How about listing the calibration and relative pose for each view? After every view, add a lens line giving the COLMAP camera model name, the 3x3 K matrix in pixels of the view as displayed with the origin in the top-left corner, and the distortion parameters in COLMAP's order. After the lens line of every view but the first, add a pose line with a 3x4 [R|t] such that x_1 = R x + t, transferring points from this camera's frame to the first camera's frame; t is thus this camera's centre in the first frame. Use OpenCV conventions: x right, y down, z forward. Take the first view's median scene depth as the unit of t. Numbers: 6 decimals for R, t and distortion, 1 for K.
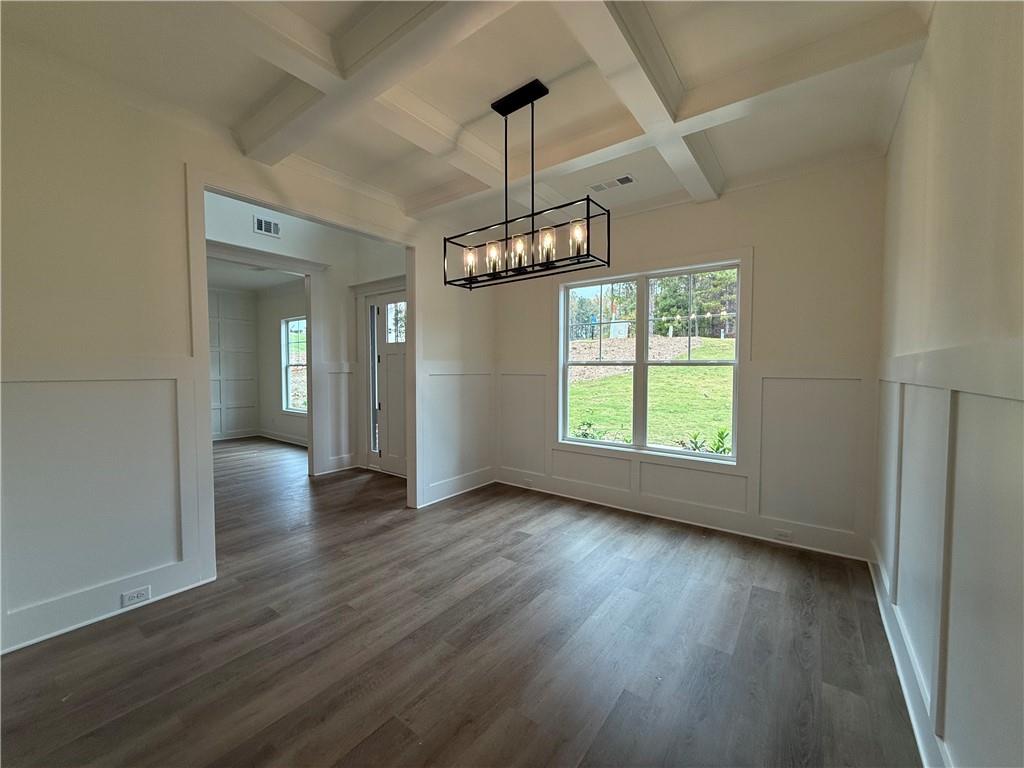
lens RADIAL K [[407.3, 0, 508.7], [0, 407.3, 383.7], [0, 0, 1]] dist [-0.000088, -0.000092]
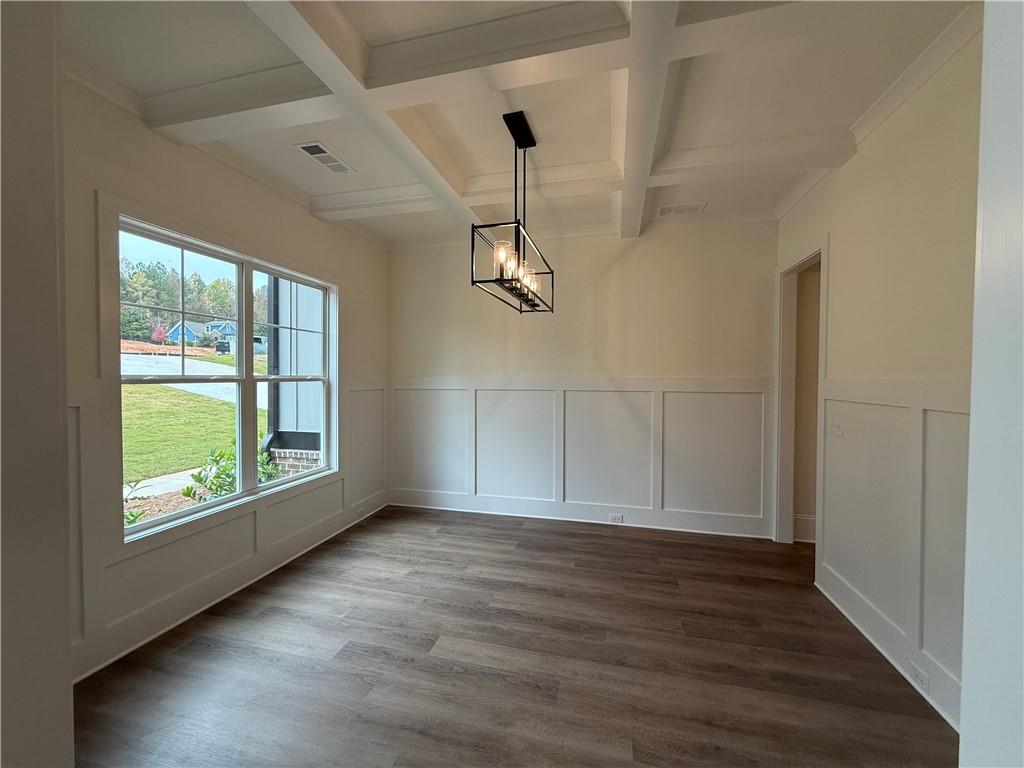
lens RADIAL K [[407.3, 0, 508.7], [0, 407.3, 383.7], [0, 0, 1]] dist [-0.000088, -0.000092]
pose [[-0.383724, -0.021113, 0.923206, -0.651088], [0.028620, 0.998986, 0.034742, -0.063636], [-0.923004, 0.039753, -0.382731, 1.008822]]
